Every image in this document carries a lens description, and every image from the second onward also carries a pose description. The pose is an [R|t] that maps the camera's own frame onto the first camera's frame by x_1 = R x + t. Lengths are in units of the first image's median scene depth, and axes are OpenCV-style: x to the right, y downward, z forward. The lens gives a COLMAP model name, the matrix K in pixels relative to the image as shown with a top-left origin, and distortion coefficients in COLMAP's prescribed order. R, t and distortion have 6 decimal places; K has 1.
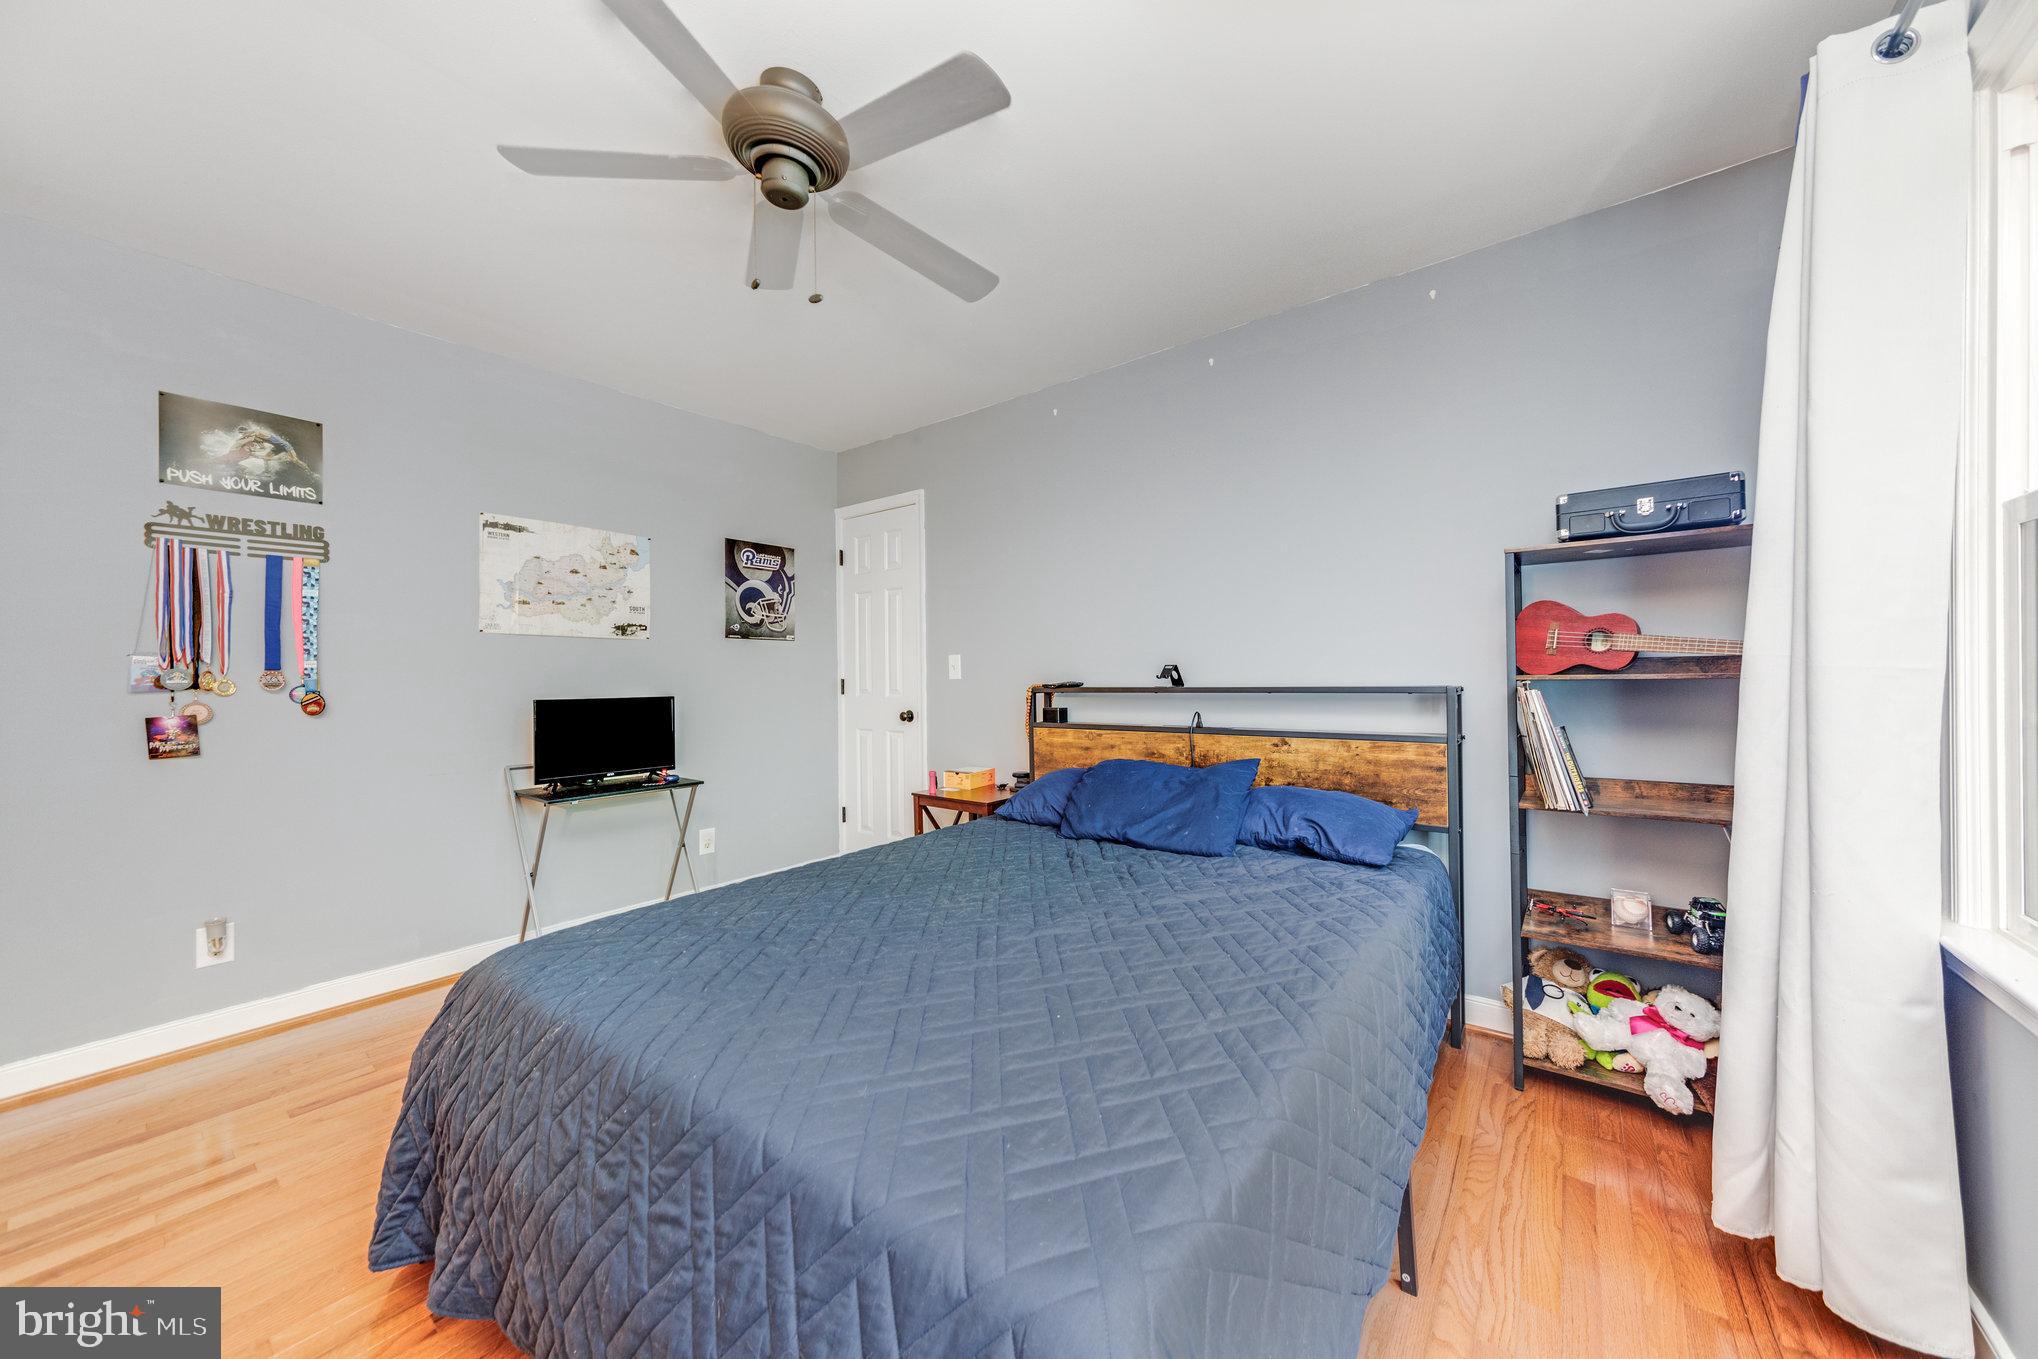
lens RADIAL K [[702.5, 0, 1016.1], [0, 702.5, 678.9], [0, 0, 1]] dist [0.000298, -0.000048]
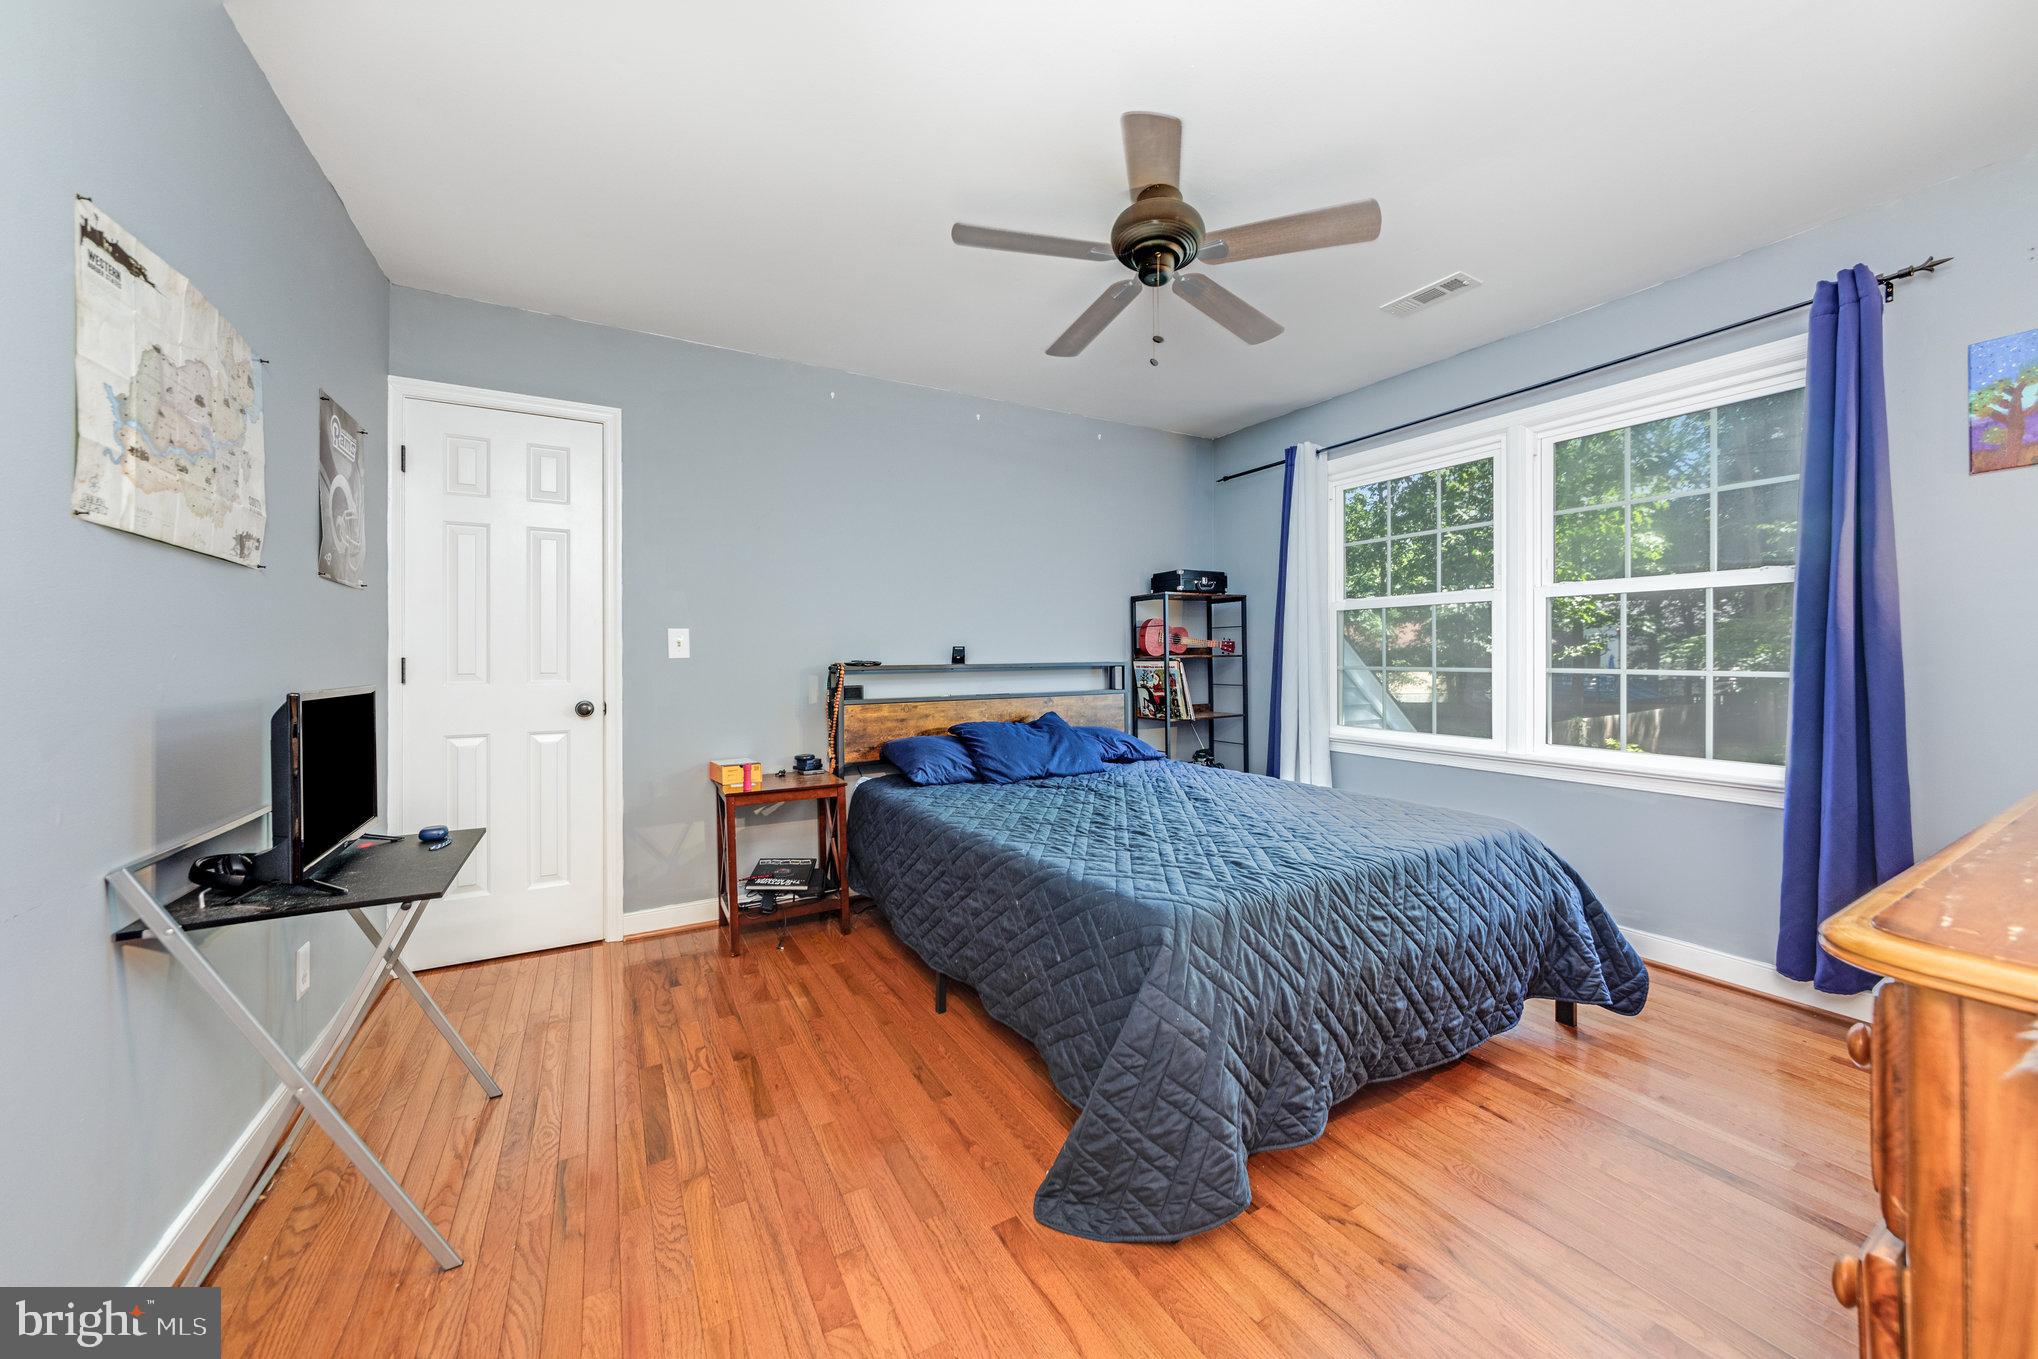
lens RADIAL K [[726.0, 0, 1008.2], [0, 726.0, 663.5], [0, 0, 1]] dist [0.002752, 0.000175]
pose [[0.398938, 0.001931, 0.916976, -0.869549], [0.002134, 0.999993, -0.003034, 0.012185], [-0.916976, 0.003168, 0.398931, 0.375991]]
